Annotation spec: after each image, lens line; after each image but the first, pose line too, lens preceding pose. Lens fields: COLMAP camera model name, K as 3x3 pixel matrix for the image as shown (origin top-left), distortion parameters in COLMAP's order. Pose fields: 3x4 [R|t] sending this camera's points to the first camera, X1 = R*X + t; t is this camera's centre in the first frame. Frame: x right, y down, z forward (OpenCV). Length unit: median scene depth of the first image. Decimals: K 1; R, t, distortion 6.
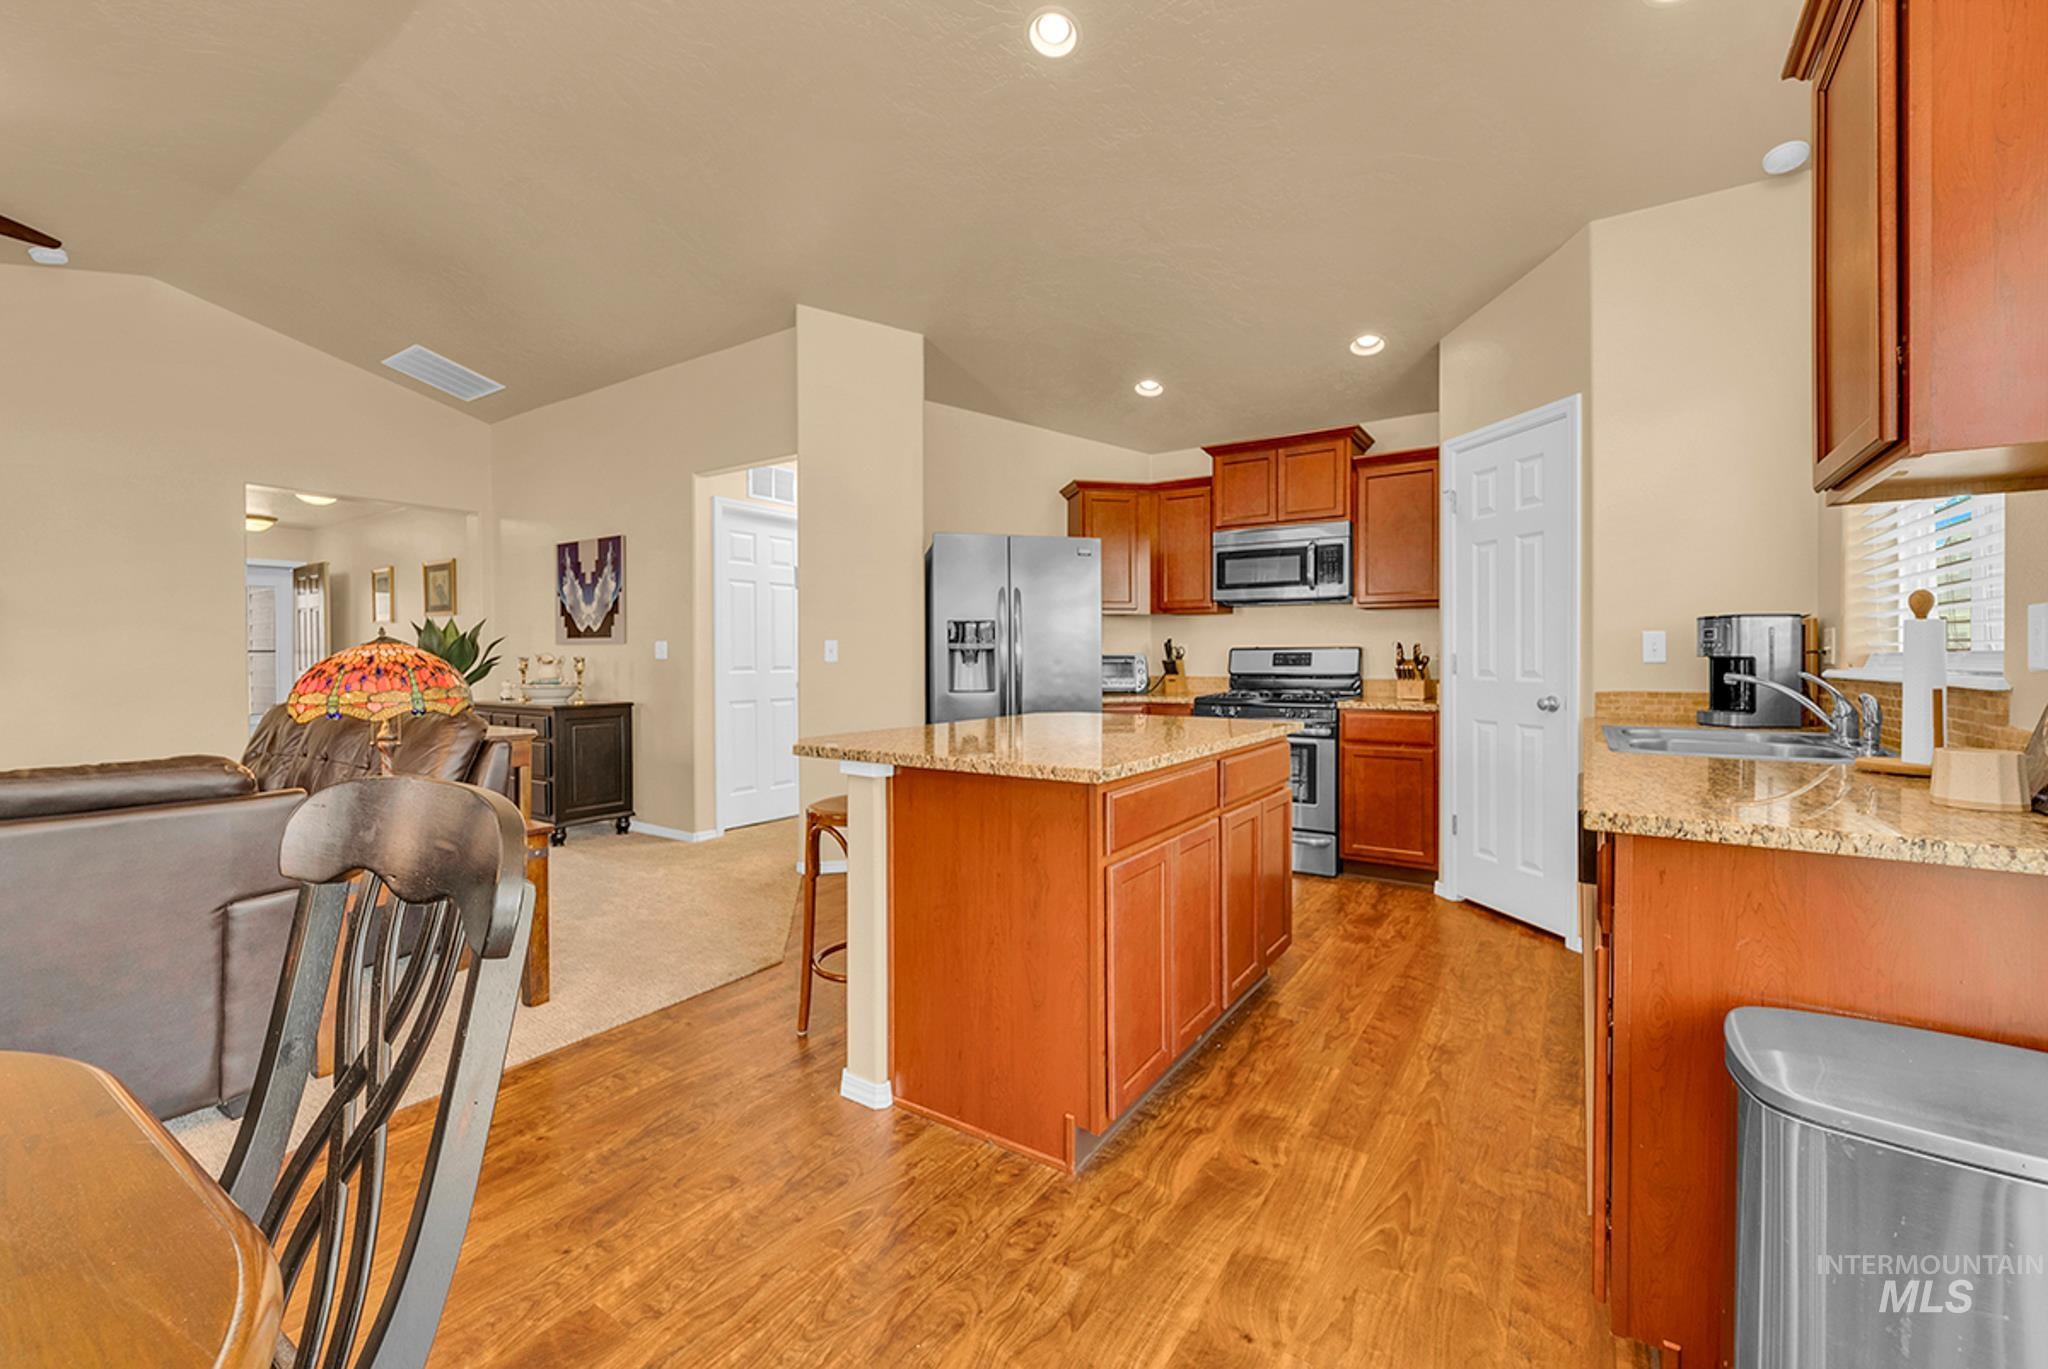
lens RADIAL K [[851.6, 0, 1021.2], [0, 851.6, 644.4], [0, 0, 1]] dist [0.000144, 0.000045]
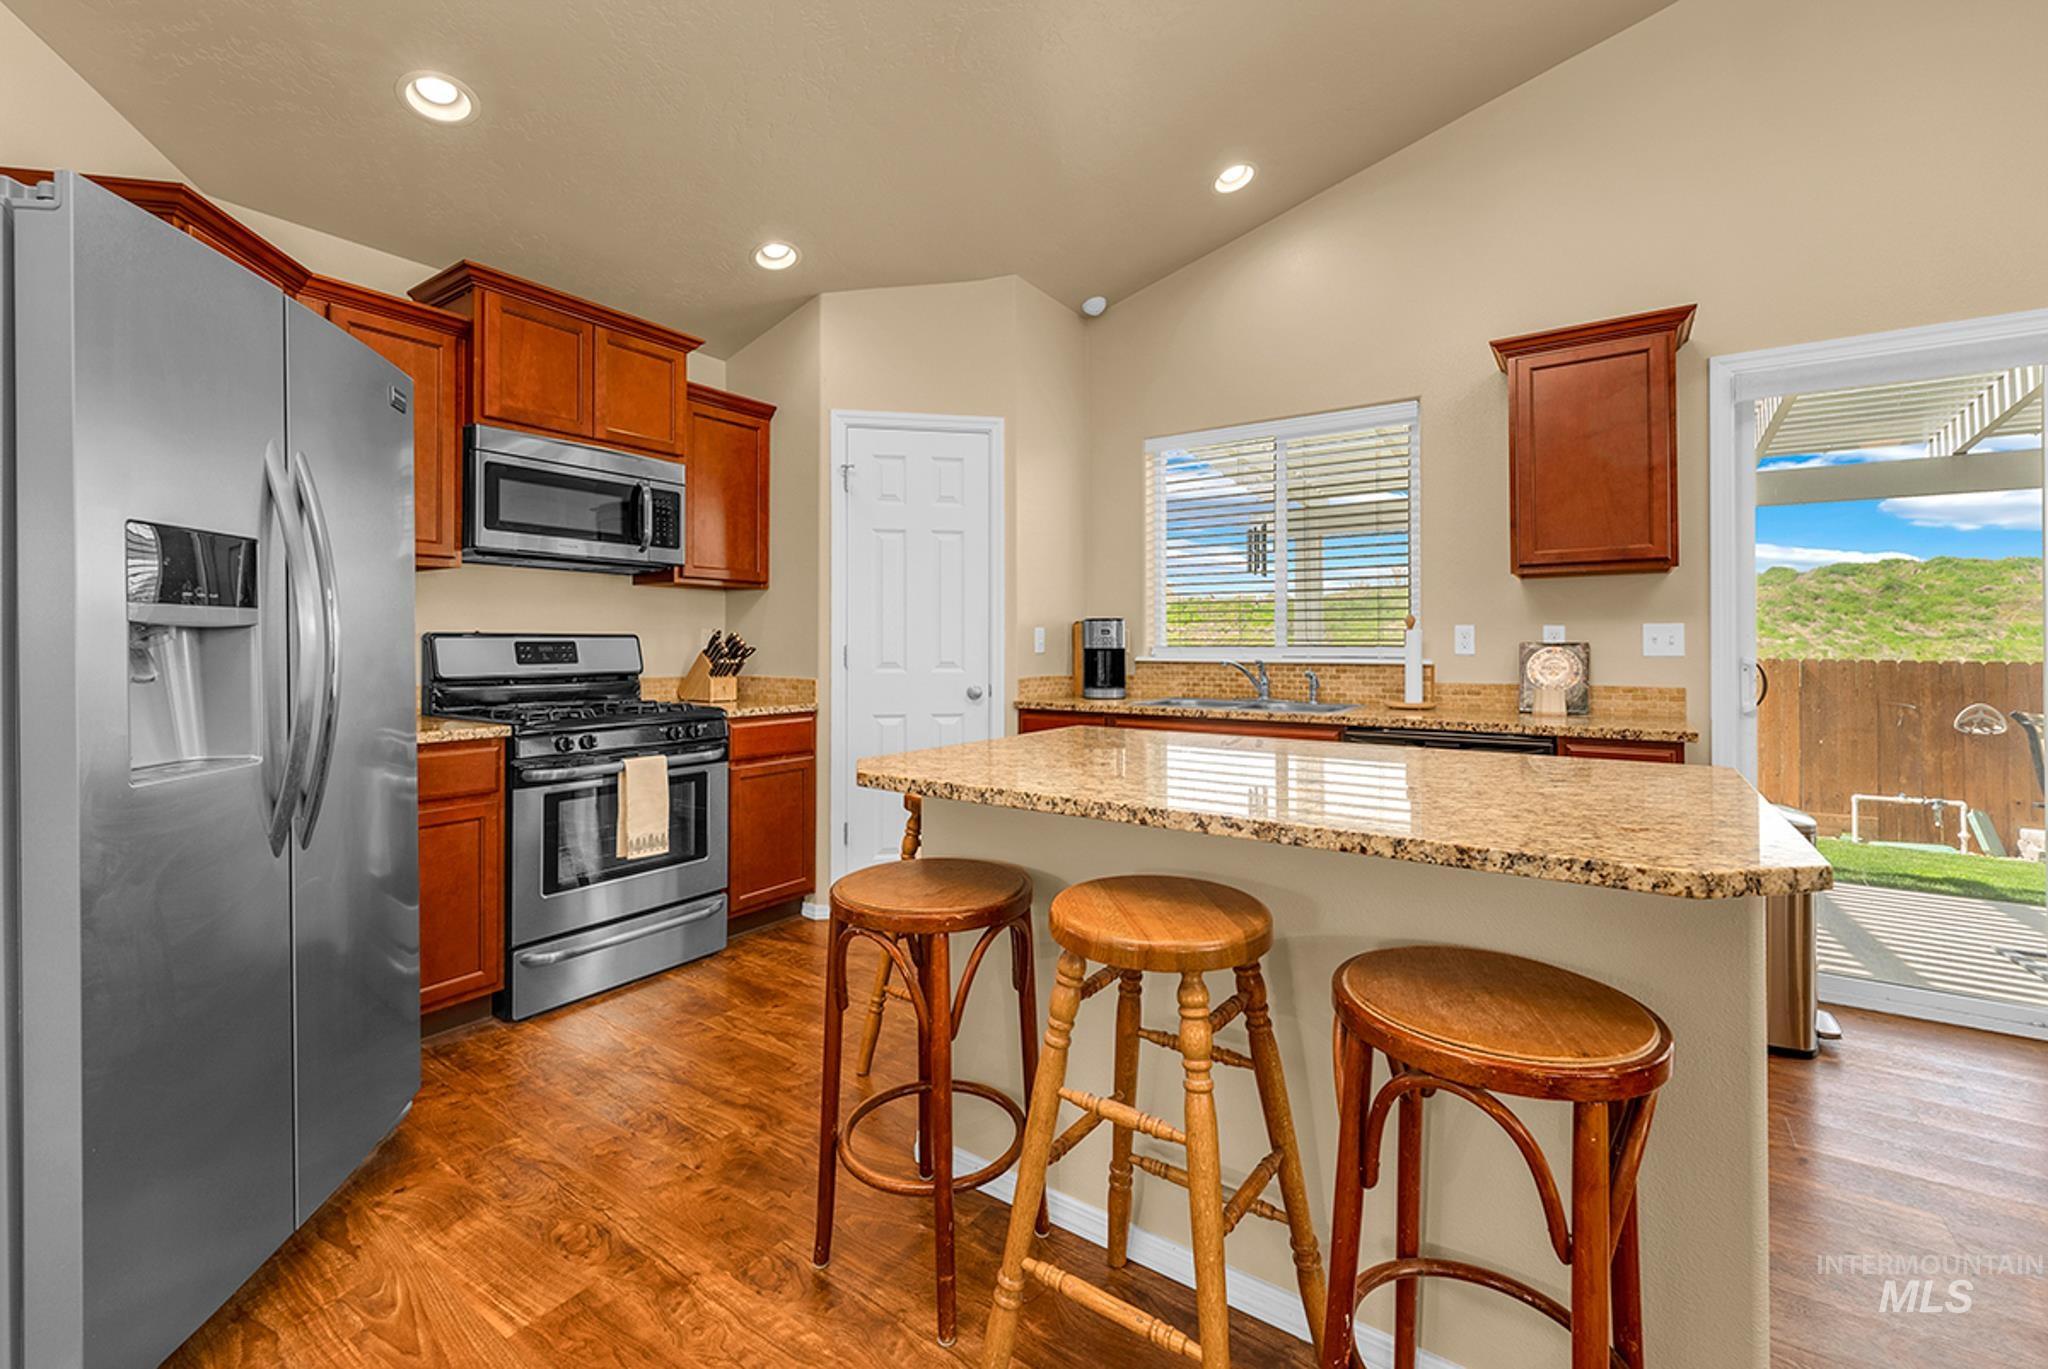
lens RADIAL K [[851.6, 0, 1021.2], [0, 851.6, 644.4], [0, 0, 1]] dist [0.000144, 0.000045]
pose [[0.015296, 0.004017, 0.999875, -0.344682], [-0.011433, 0.999927, -0.003843, 0.010517], [-0.999818, -0.011373, 0.015341, 0.694745]]
